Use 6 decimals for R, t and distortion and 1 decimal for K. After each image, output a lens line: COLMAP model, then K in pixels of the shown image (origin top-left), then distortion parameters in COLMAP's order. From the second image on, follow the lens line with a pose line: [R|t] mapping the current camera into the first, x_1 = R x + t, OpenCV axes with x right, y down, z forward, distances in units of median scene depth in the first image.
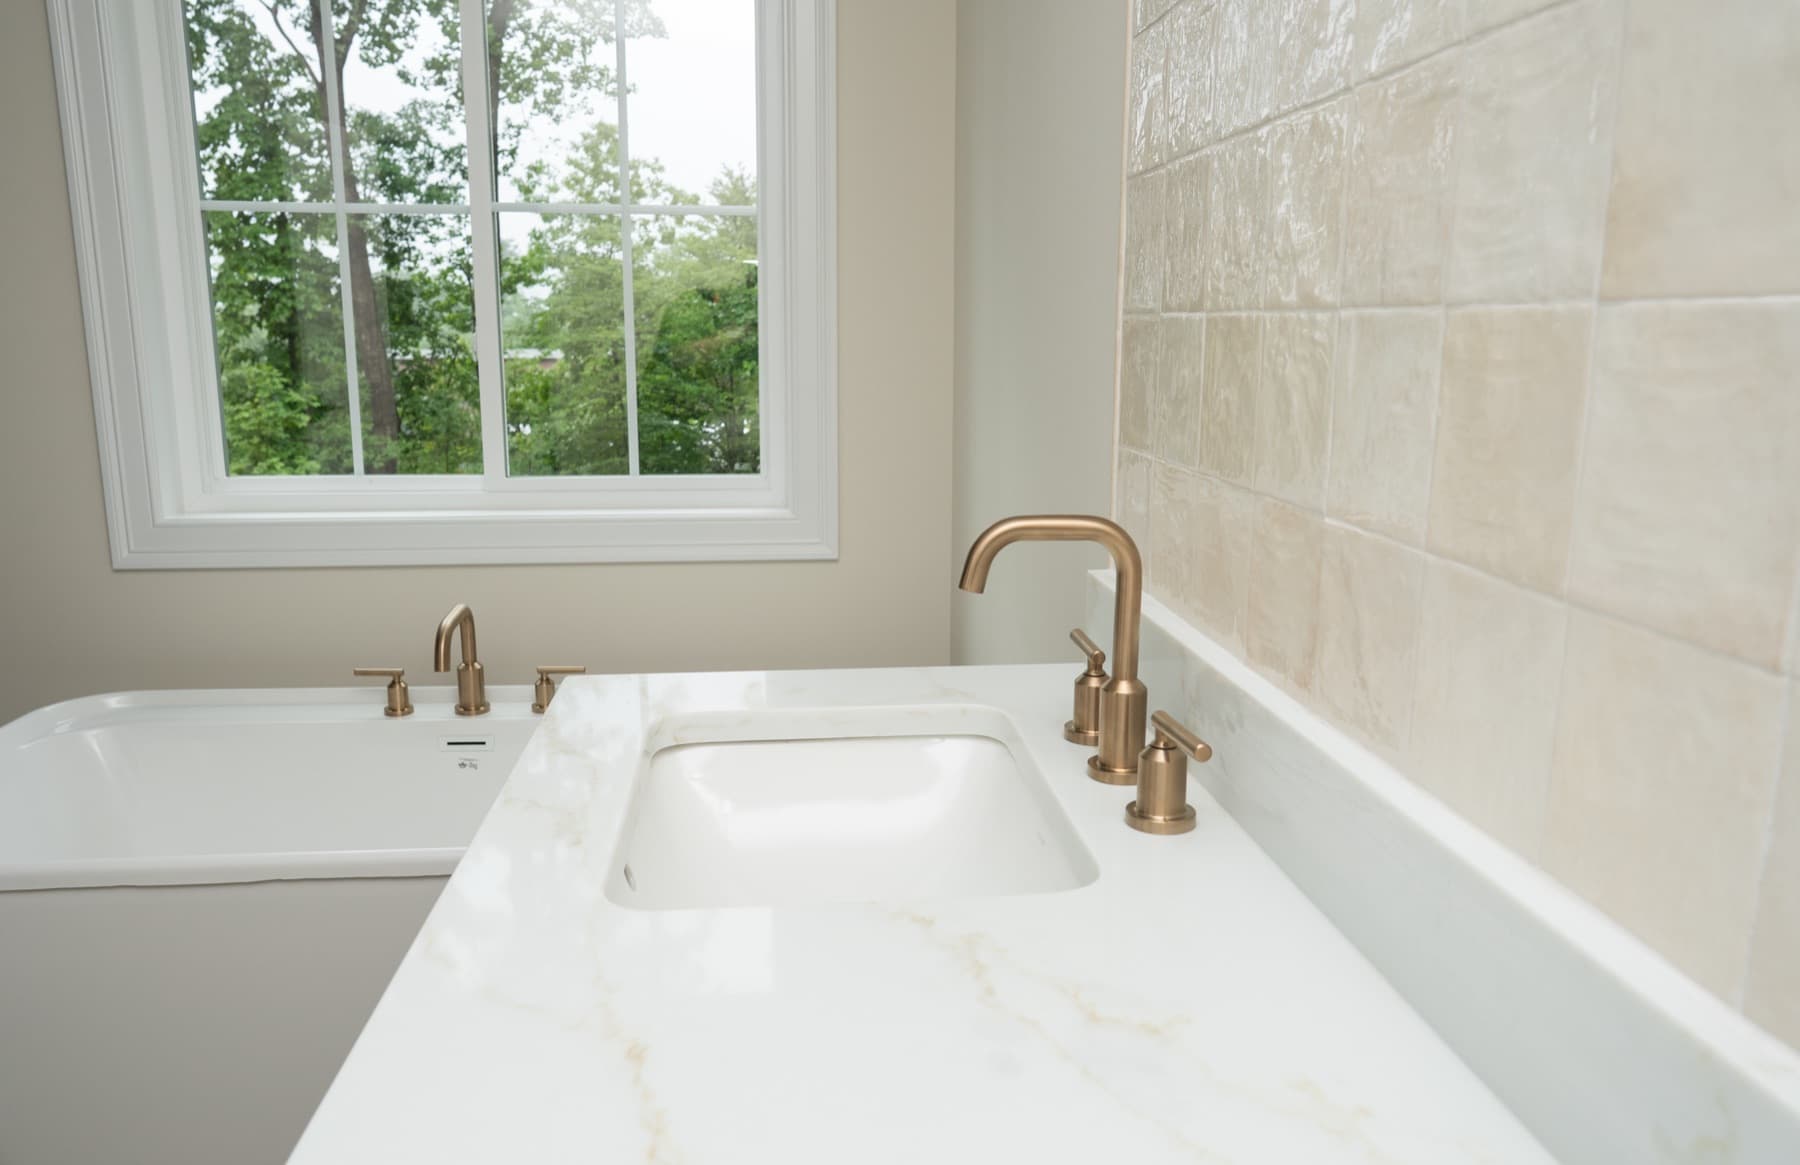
lens RADIAL K [[1326.3, 0, 900.0], [0, 1326.3, 582.5], [0, 0, 1]] dist [-0.005749, -0.001858]
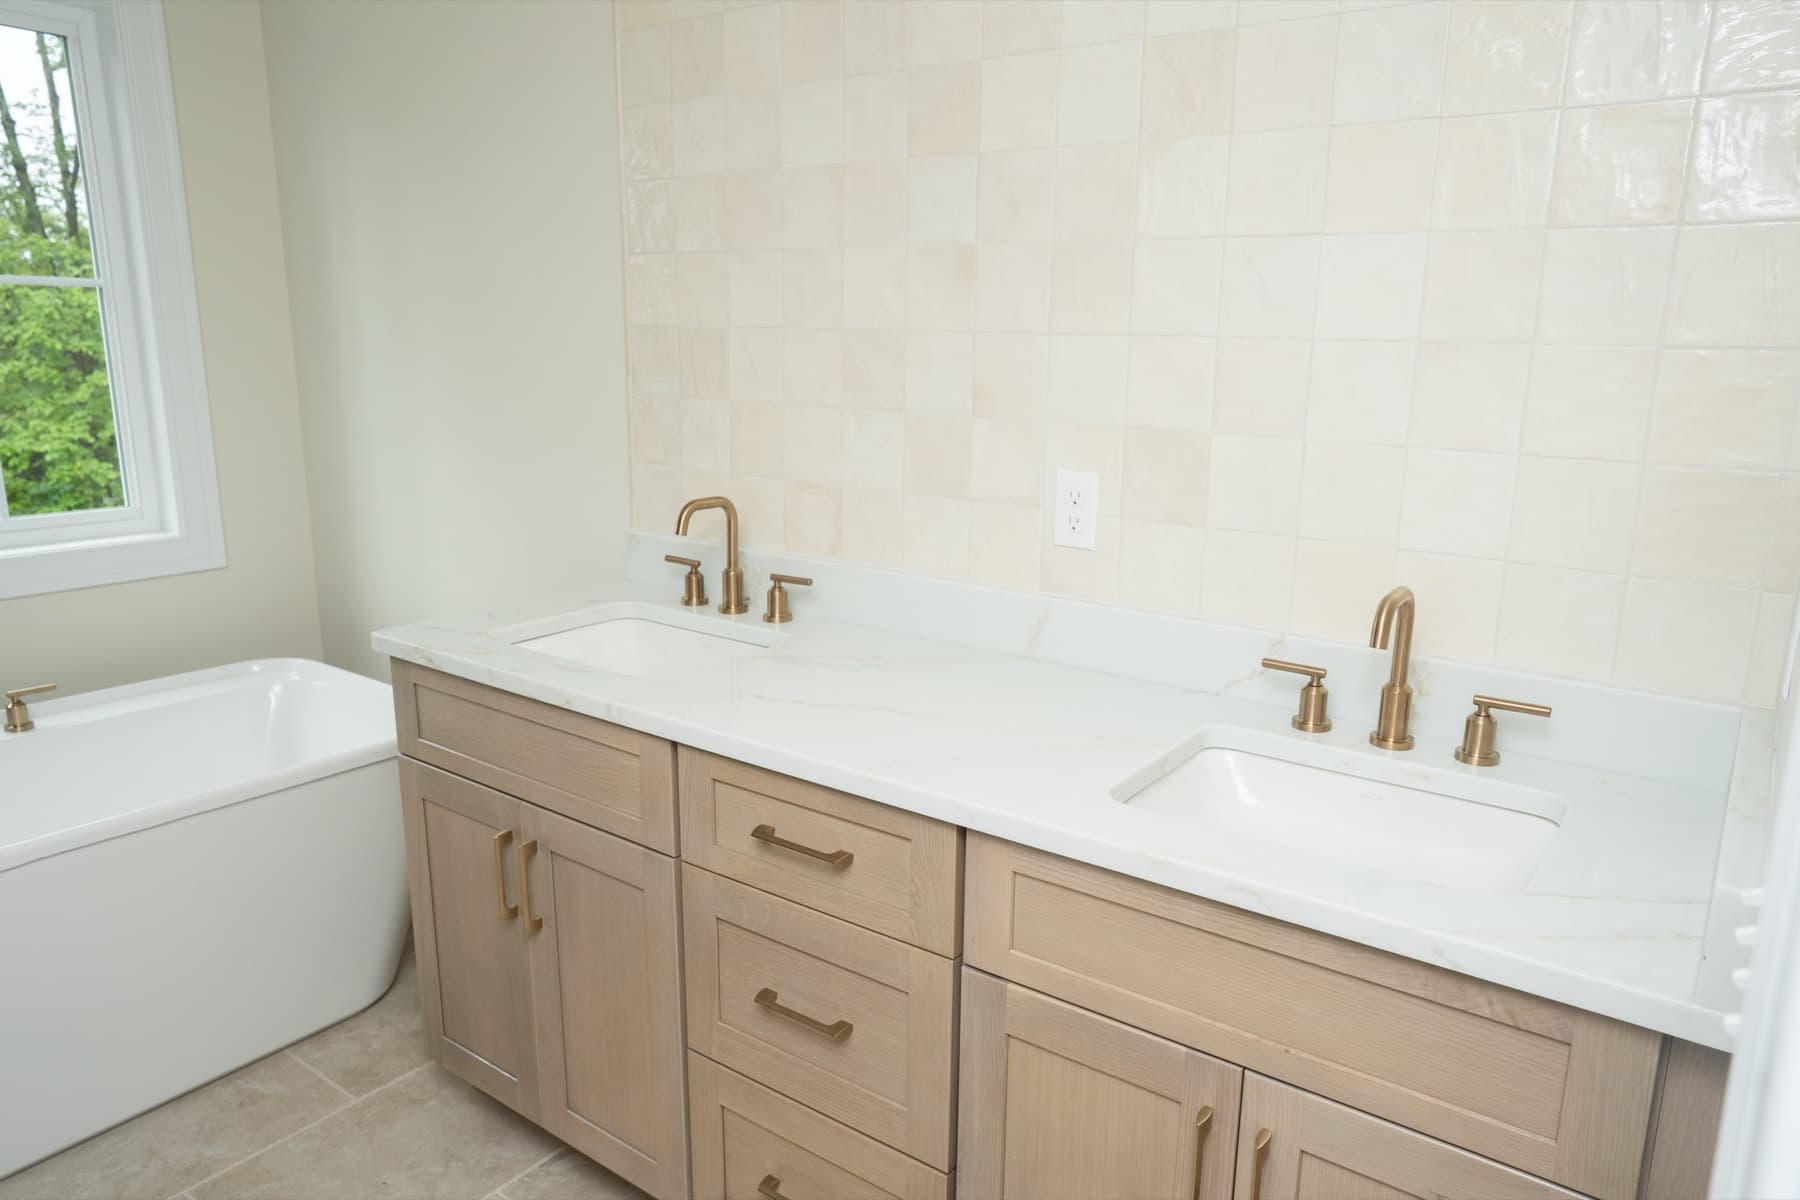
lens RADIAL K [[1215.2, 0, 900.0], [0, 1215.2, 600.0], [0, 0, 1]] dist [-0.011750, 0.002223]
pose [[0.668539, -0.156738, 0.726973, -1.252690], [0.128878, 0.987165, 0.094318, -0.033305], [-0.732425, 0.030636, 0.680158, -0.660882]]
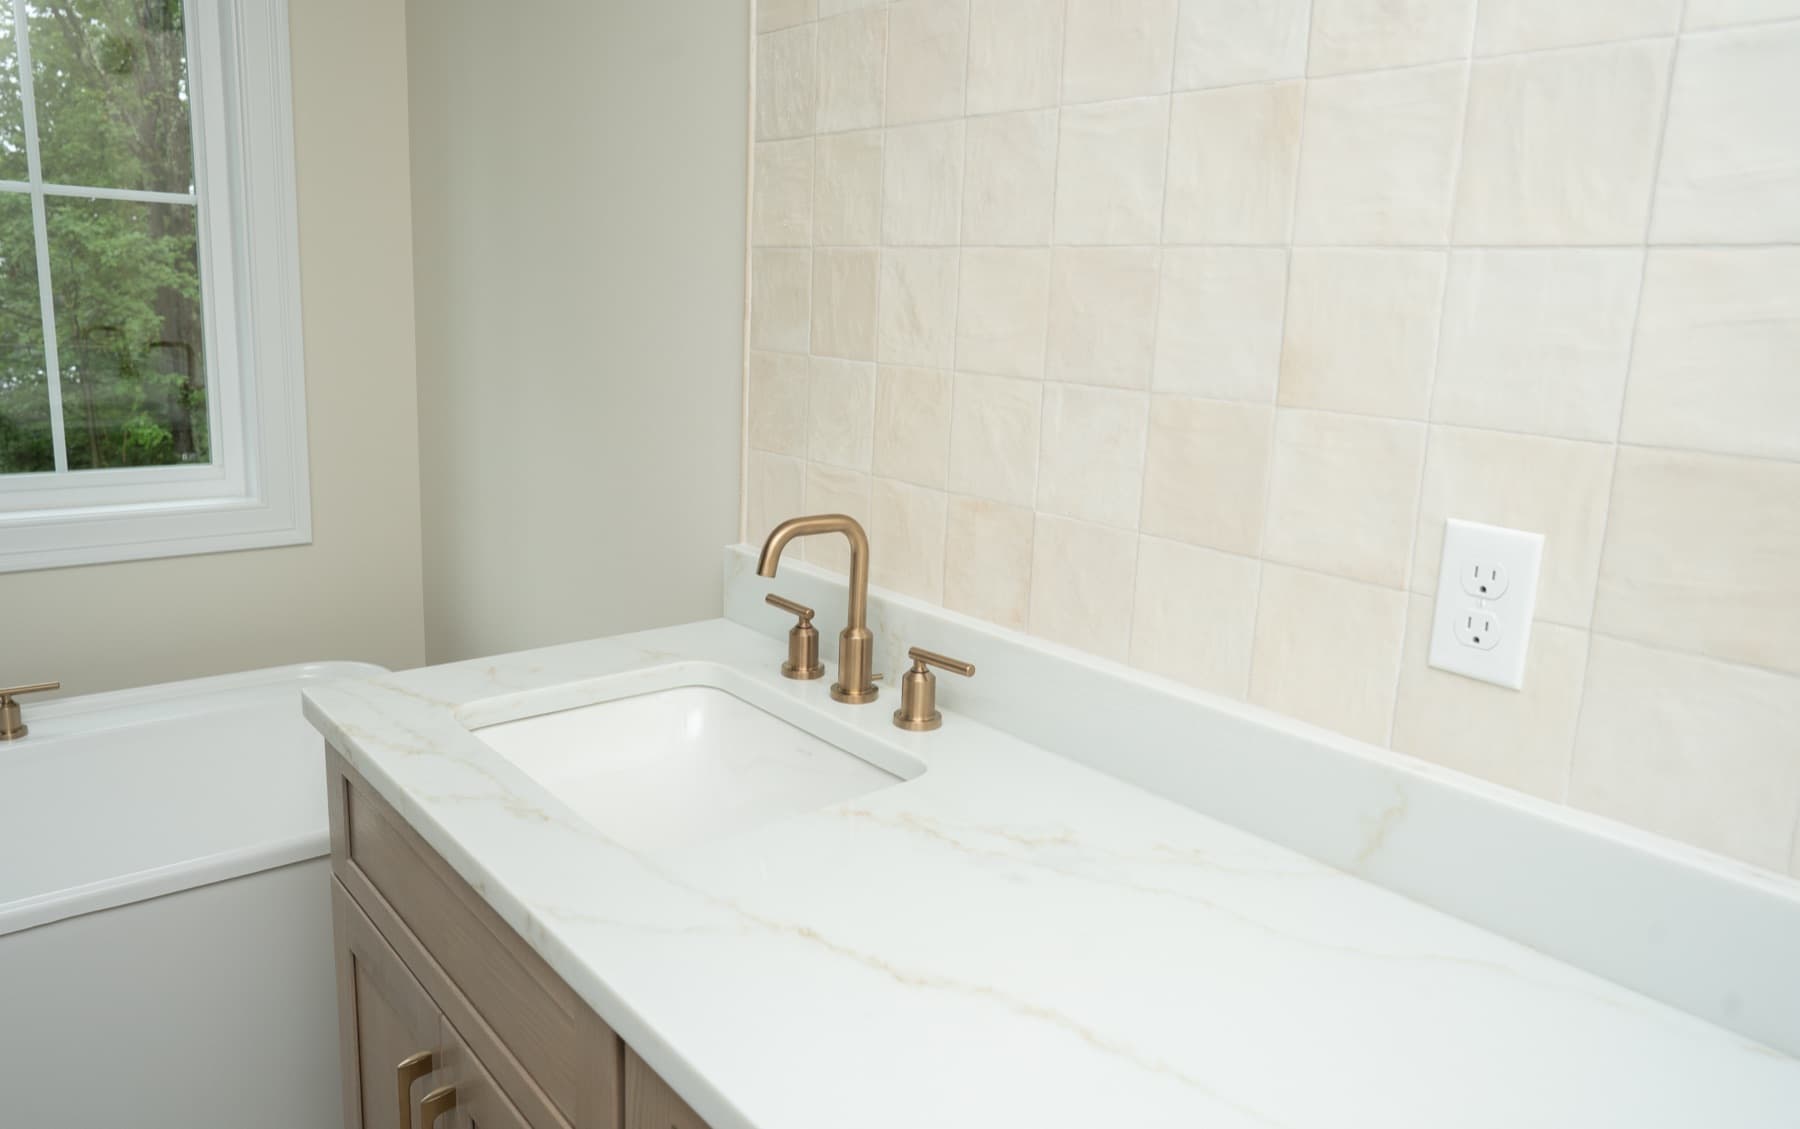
lens RADIAL K [[1229.4, 0, 880.3], [0, 1229.4, 516.1], [0, 0, 1]] dist [-0.008280, 0.000033]
pose [[0.827571, -0.073418, 0.556539, -0.572347], [0.072042, 0.997103, 0.024410, -0.081081], [-0.556719, 0.019893, 0.830463, -0.102422]]
